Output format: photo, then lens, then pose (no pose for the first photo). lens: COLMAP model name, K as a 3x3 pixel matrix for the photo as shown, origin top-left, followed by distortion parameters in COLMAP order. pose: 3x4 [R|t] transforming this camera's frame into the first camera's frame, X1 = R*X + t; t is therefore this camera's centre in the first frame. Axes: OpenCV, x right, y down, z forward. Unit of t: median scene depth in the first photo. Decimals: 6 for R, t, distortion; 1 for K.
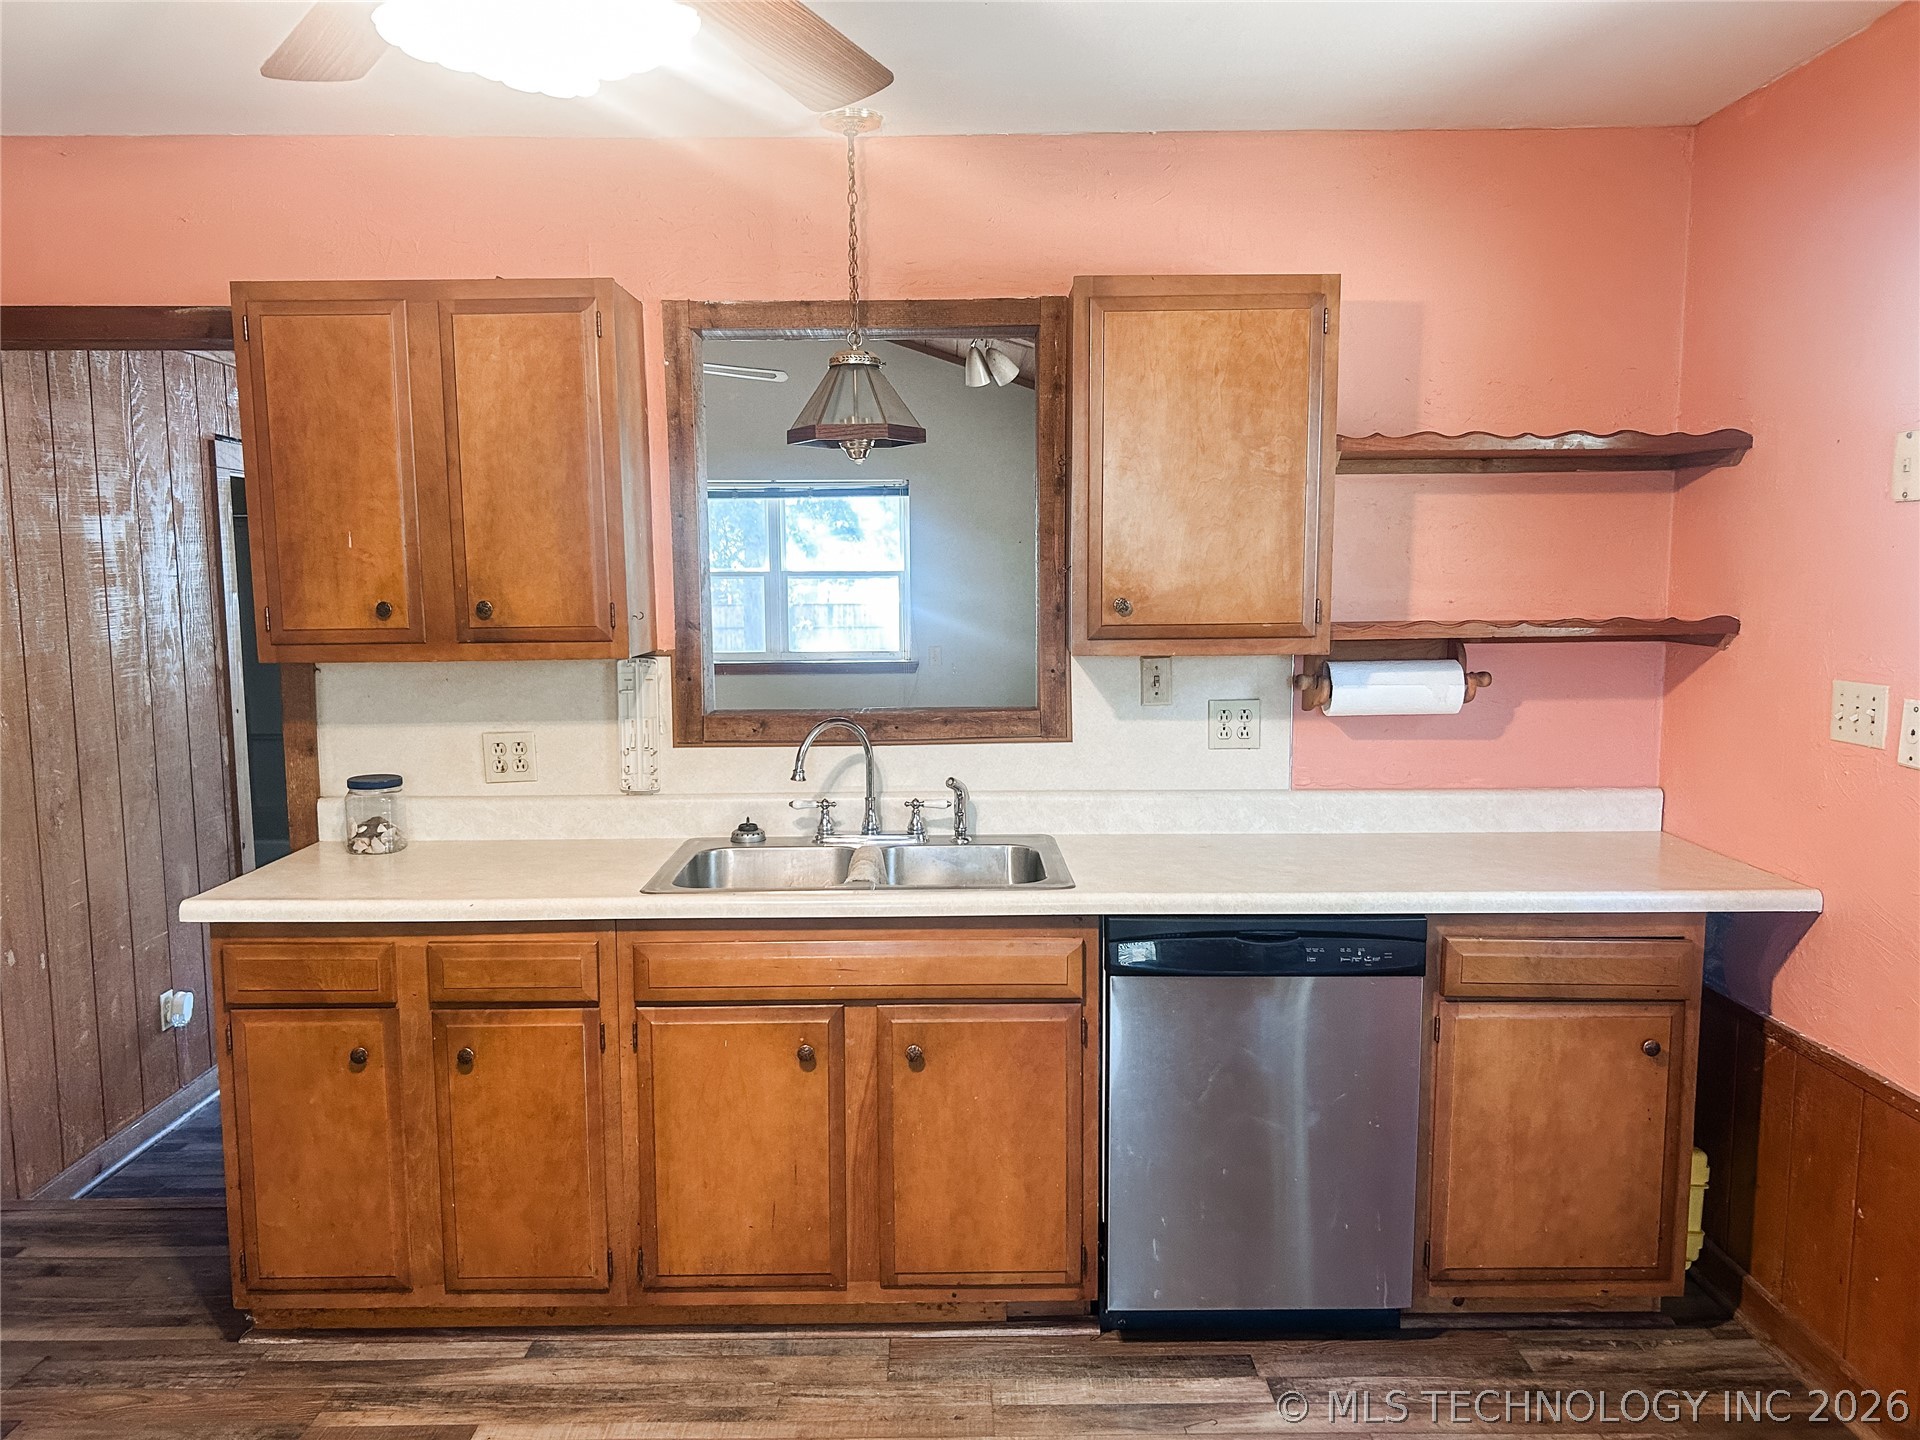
lens RADIAL K [[1443.2, 0, 955.3], [0, 1443.2, 730.0], [0, 0, 1]] dist [0.054977, -0.057877]
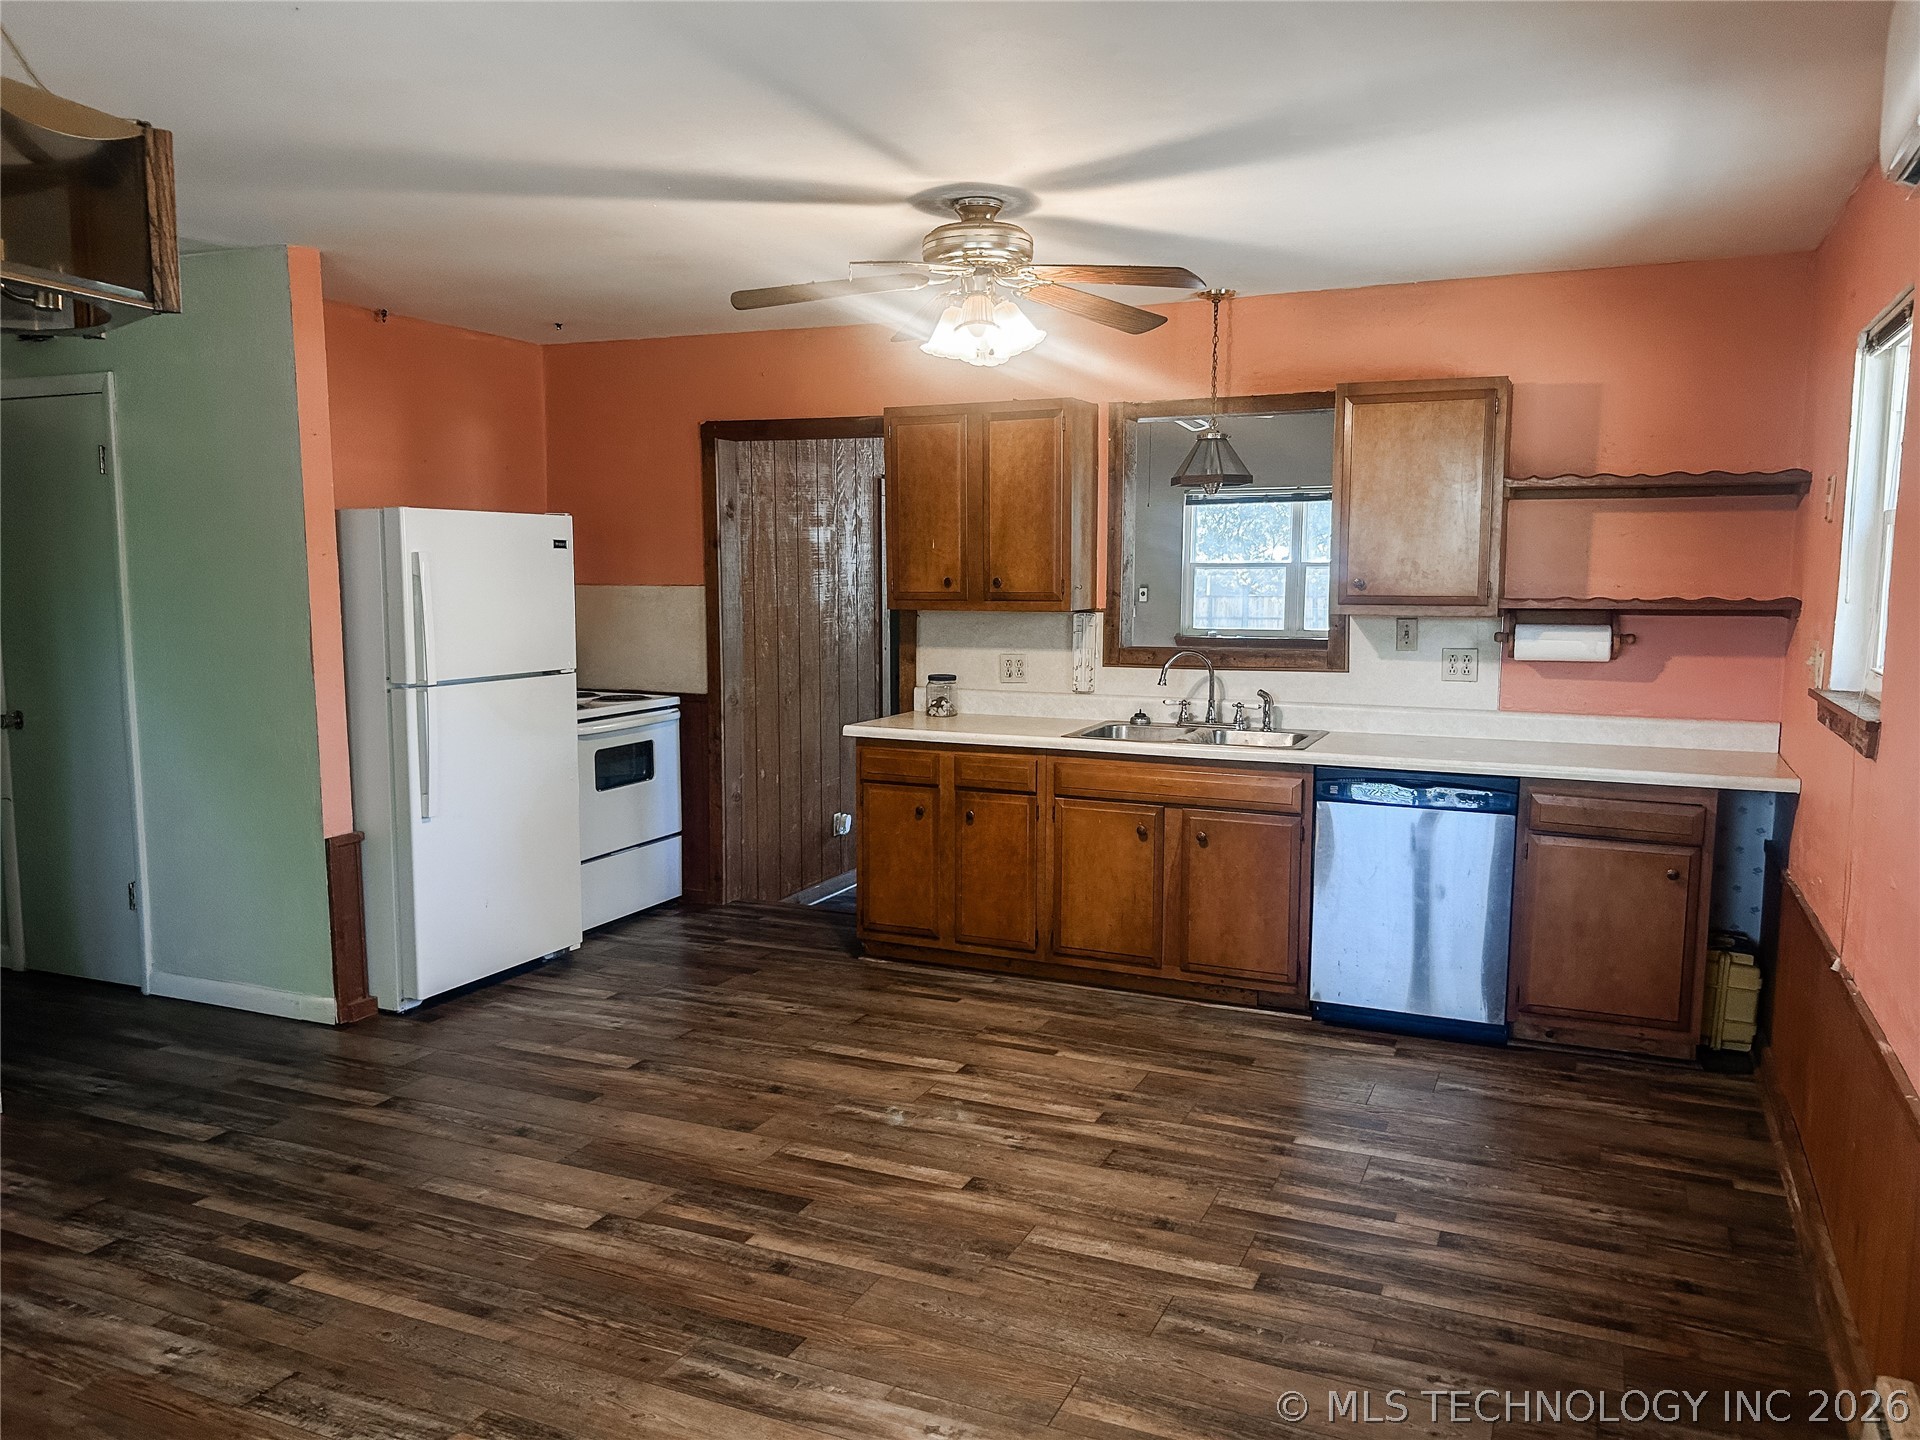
lens RADIAL K [[1443.2, 0, 955.4], [0, 1443.2, 718.7], [0, 0, 1]] dist [0.054977, -0.057877]
pose [[0.909300, 0.053239, -0.412721, 0.387543], [-0.054328, 0.998482, 0.009103, 0.075230], [0.412579, 0.014145, 0.910812, -0.673858]]
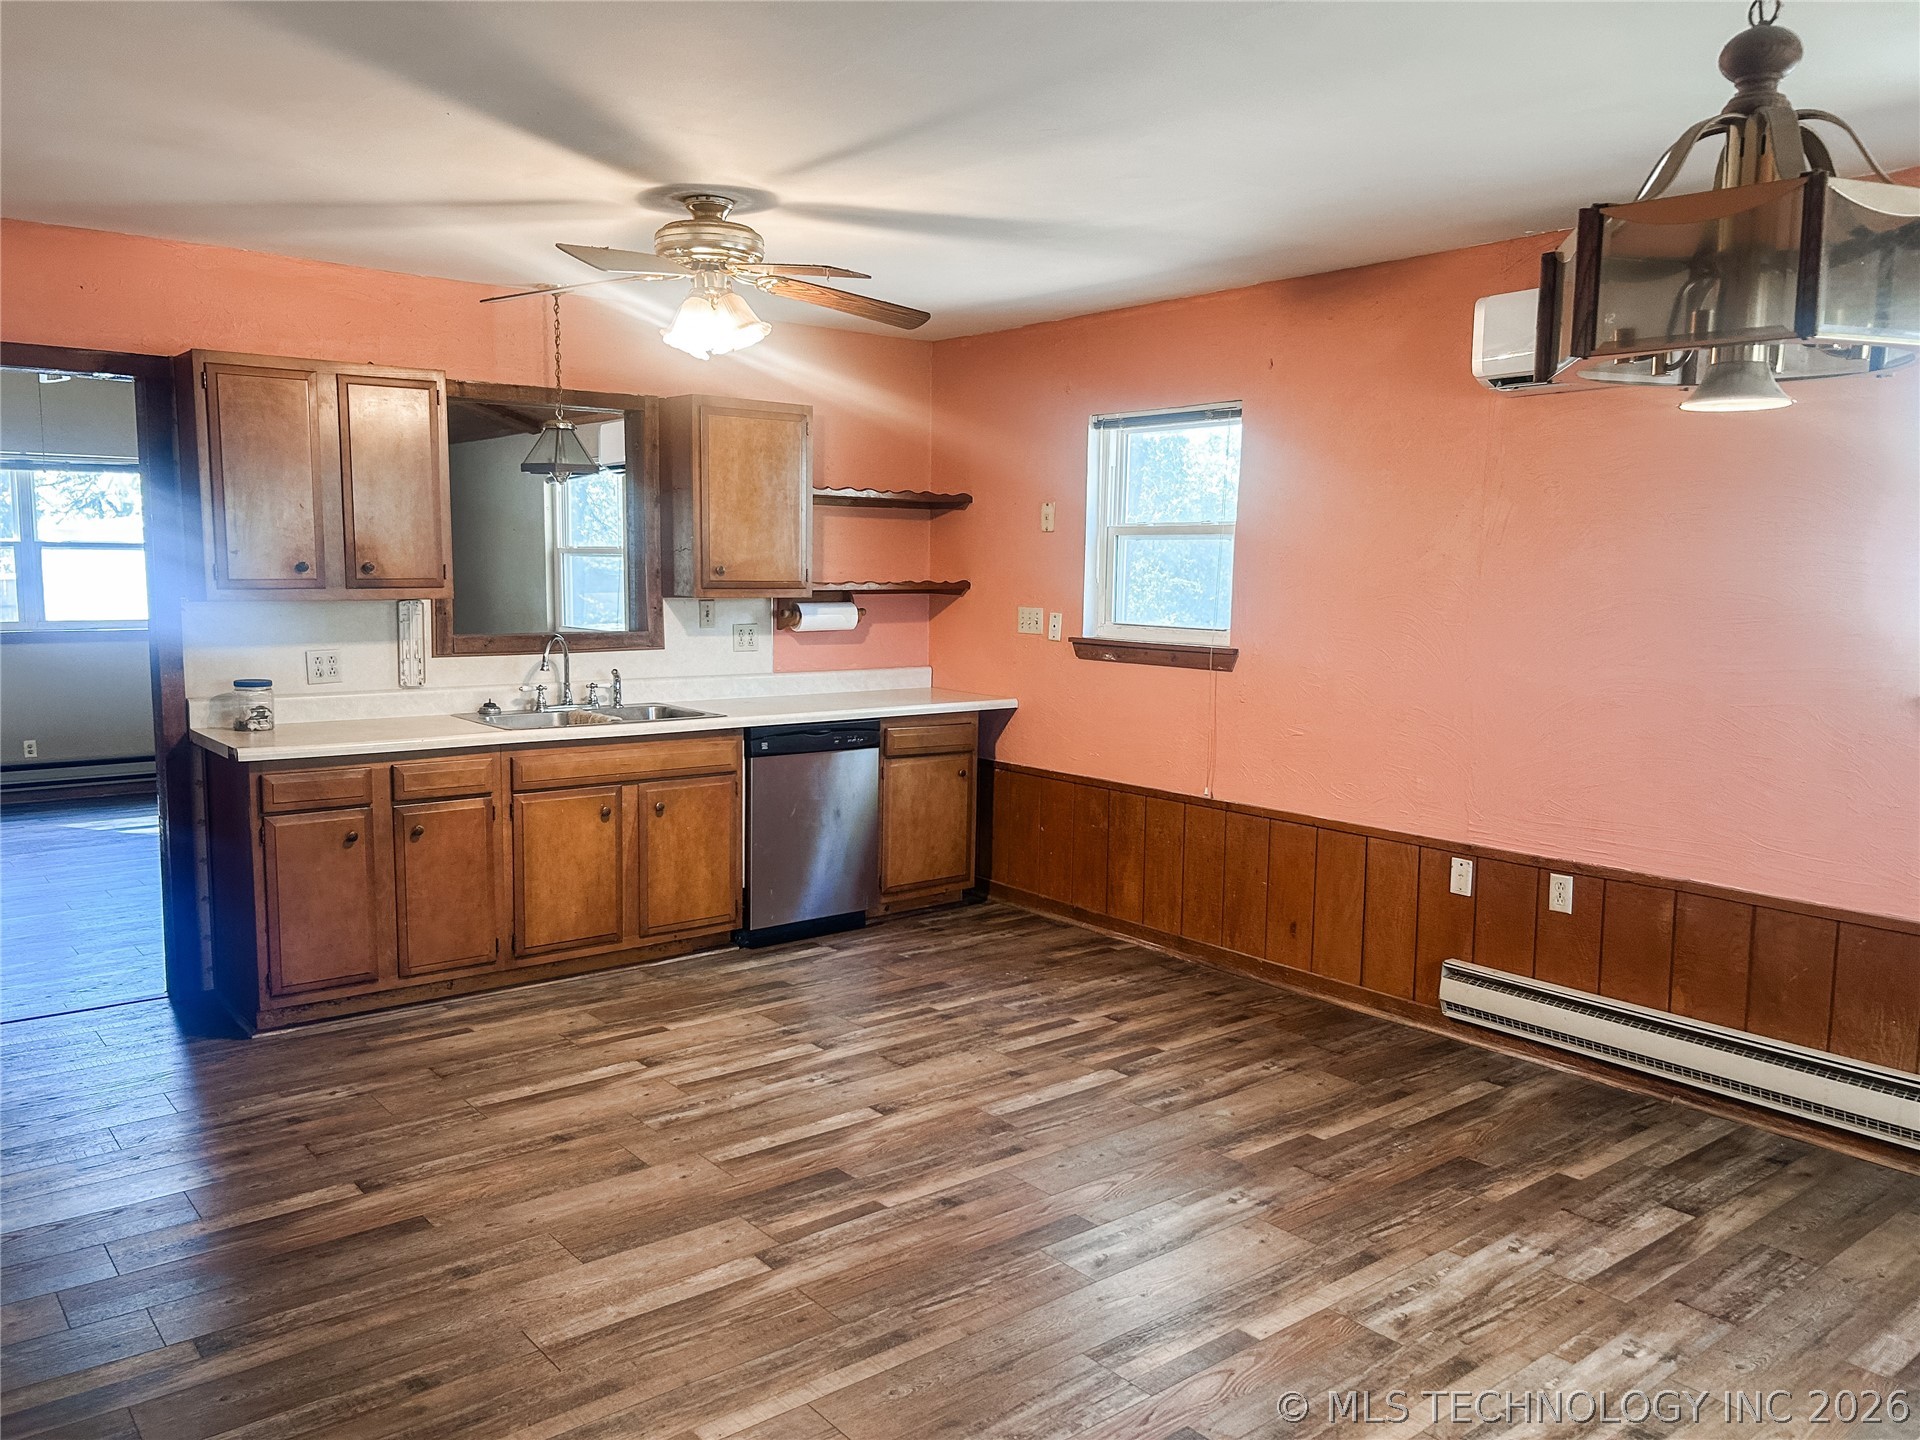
lens RADIAL K [[1443.2, 0, 966.3], [0, 1443.2, 711.9], [0, 0, 1]] dist [0.054977, -0.057877]
pose [[0.781034, -0.049237, 0.622545, -0.821192], [0.050200, 0.998611, 0.016001, 0.083899], [-0.622468, 0.018755, 0.782421, -0.674850]]
